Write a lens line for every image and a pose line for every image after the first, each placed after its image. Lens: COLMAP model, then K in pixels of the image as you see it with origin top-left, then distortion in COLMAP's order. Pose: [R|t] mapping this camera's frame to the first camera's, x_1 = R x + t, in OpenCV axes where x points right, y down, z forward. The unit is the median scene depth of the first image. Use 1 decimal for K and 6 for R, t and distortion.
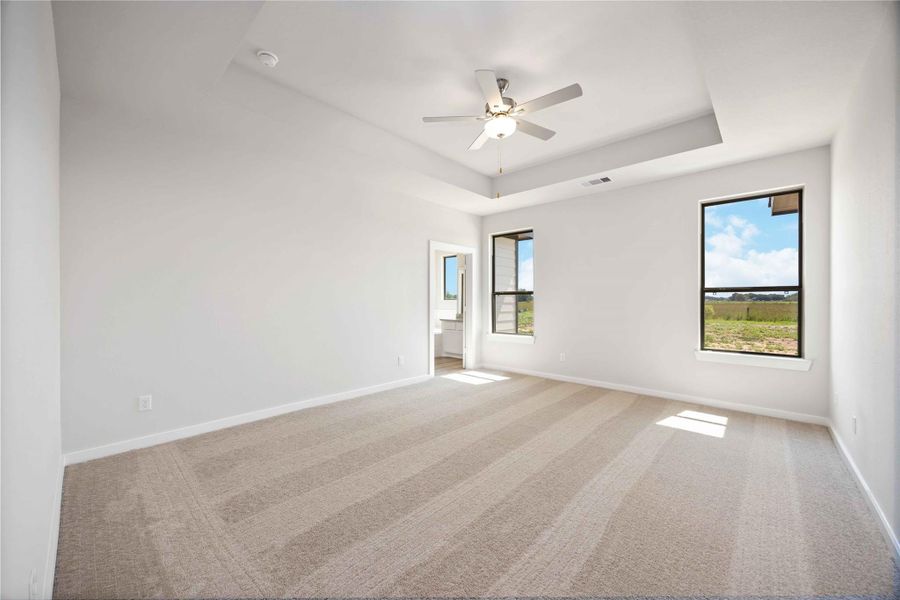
lens RADIAL K [[347.0, 0, 444.6], [0, 347.0, 299.8], [0, 0, 1]] dist [-0.004482, -0.001114]
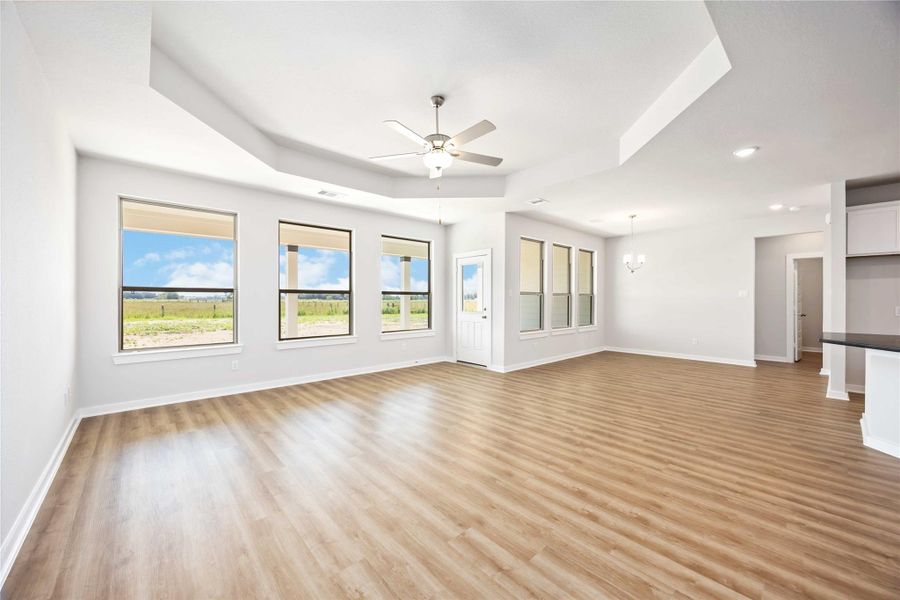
lens RADIAL K [[347.0, 0, 450.6], [0, 347.0, 305.7], [0, 0, 1]] dist [-0.004482, -0.001114]
pose [[0.090345, -0.018274, 0.995743, -0.579656], [-0.003212, 0.999821, 0.018640, -0.001324], [-0.995905, -0.004882, 0.090270, 0.452762]]
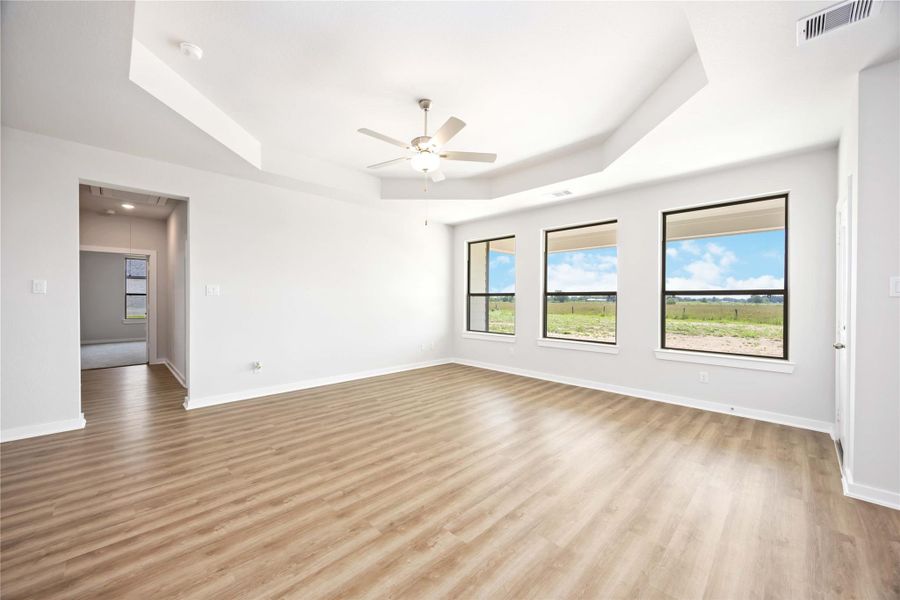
lens RADIAL K [[347.0, 0, 446.7], [0, 347.0, 300.3], [0, 0, 1]] dist [-0.004482, -0.001114]
pose [[0.998434, 0.006521, -0.055568, 0.099622], [-0.006521, 0.999979, 0.000187, 0.000097], [0.055568, 0.000175, 0.998455, -0.082659]]
